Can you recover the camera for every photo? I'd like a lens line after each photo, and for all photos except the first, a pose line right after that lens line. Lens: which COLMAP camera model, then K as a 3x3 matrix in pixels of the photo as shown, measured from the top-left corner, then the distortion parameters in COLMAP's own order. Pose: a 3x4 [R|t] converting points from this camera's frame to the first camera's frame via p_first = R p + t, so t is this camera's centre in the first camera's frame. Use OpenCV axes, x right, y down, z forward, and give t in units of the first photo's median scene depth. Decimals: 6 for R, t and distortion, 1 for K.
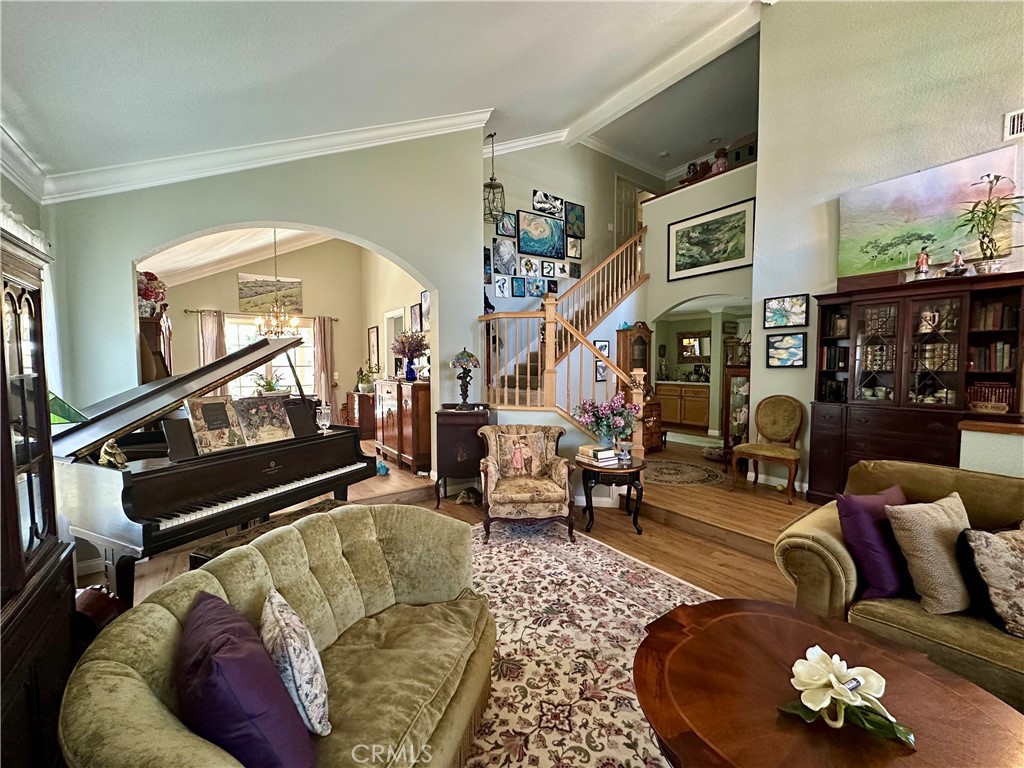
lens RADIAL K [[405.1, 0, 513.9], [0, 405.1, 384.0], [0, 0, 1]] dist [-0.002180, -0.000241]
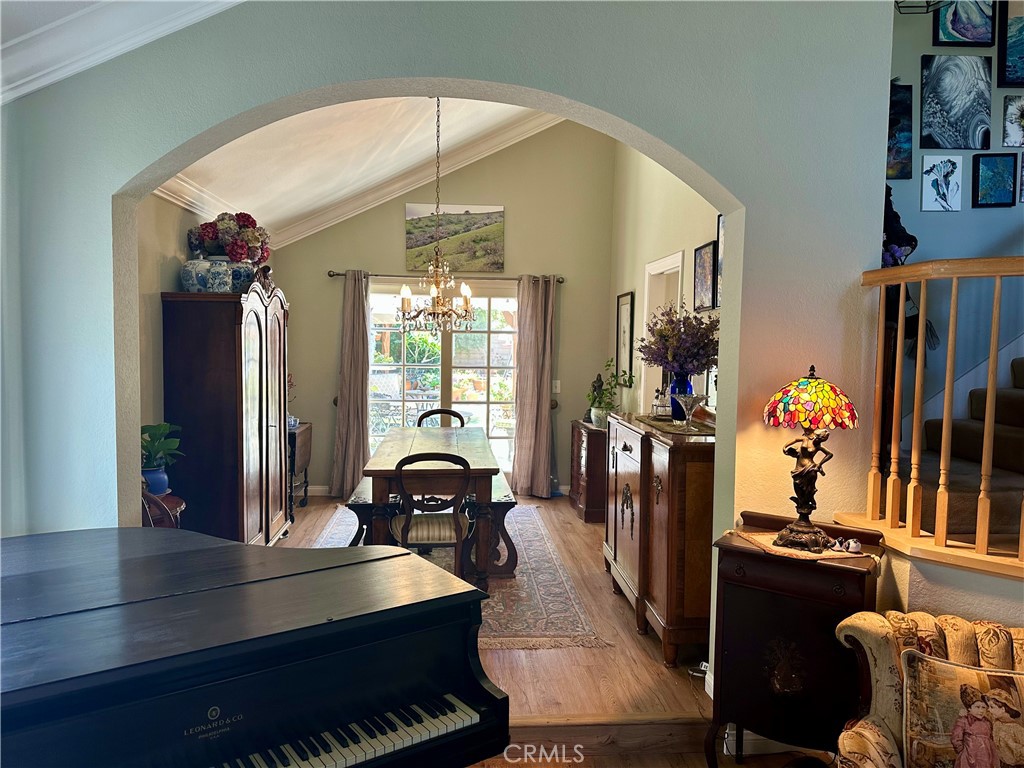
lens RADIAL K [[714.4, 0, 514.3], [0, 714.4, 383.6], [0, 0, 1]] dist [0.045620, -0.041996]
pose [[0.854568, 0.049524, -0.516973, -0.012921], [-0.045744, 0.998752, 0.020061, -0.050040], [0.517321, 0.006505, 0.855767, 0.223000]]
